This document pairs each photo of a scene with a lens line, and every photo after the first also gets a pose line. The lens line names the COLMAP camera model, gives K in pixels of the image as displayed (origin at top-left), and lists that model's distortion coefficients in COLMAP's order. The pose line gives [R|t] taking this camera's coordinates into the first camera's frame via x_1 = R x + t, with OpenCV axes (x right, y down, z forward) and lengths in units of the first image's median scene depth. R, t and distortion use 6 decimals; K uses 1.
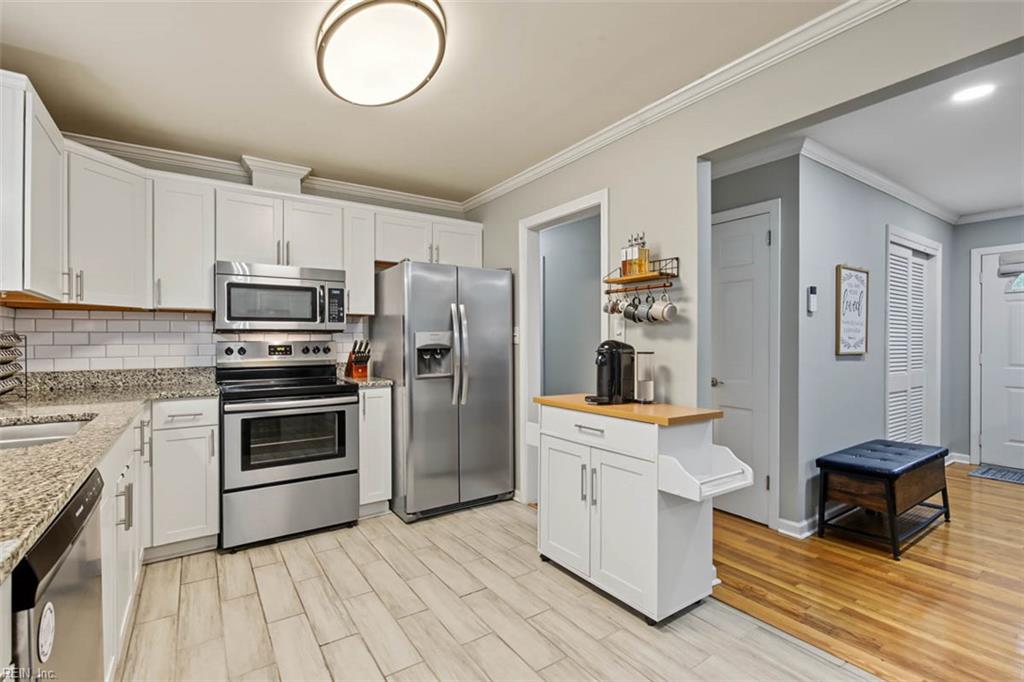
lens RADIAL K [[478.3, 0, 535.1], [0, 478.3, 343.1], [0, 0, 1]] dist [-0.002271, -0.000268]
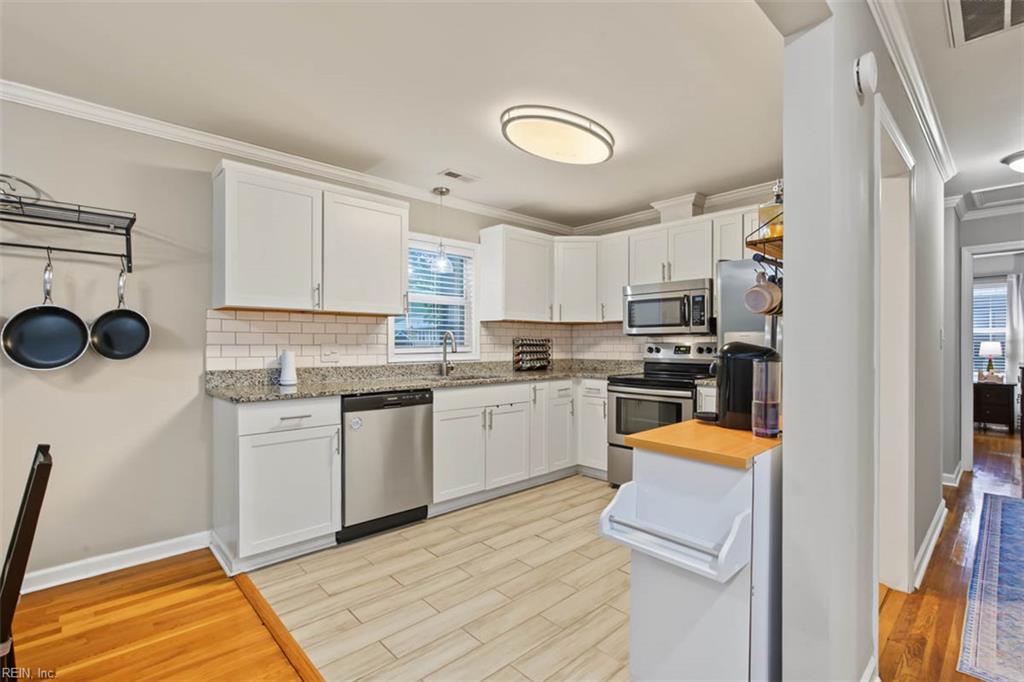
lens RADIAL K [[475.0, 0, 487.7], [0, 475.0, 343.0], [0, 0, 1]] dist [0.000707, 0.000215]
pose [[0.095017, 0.002760, -0.995472, 0.668169], [-0.004307, 0.999988, 0.002361, -0.003435], [0.995466, 0.004063, 0.095027, 0.415510]]
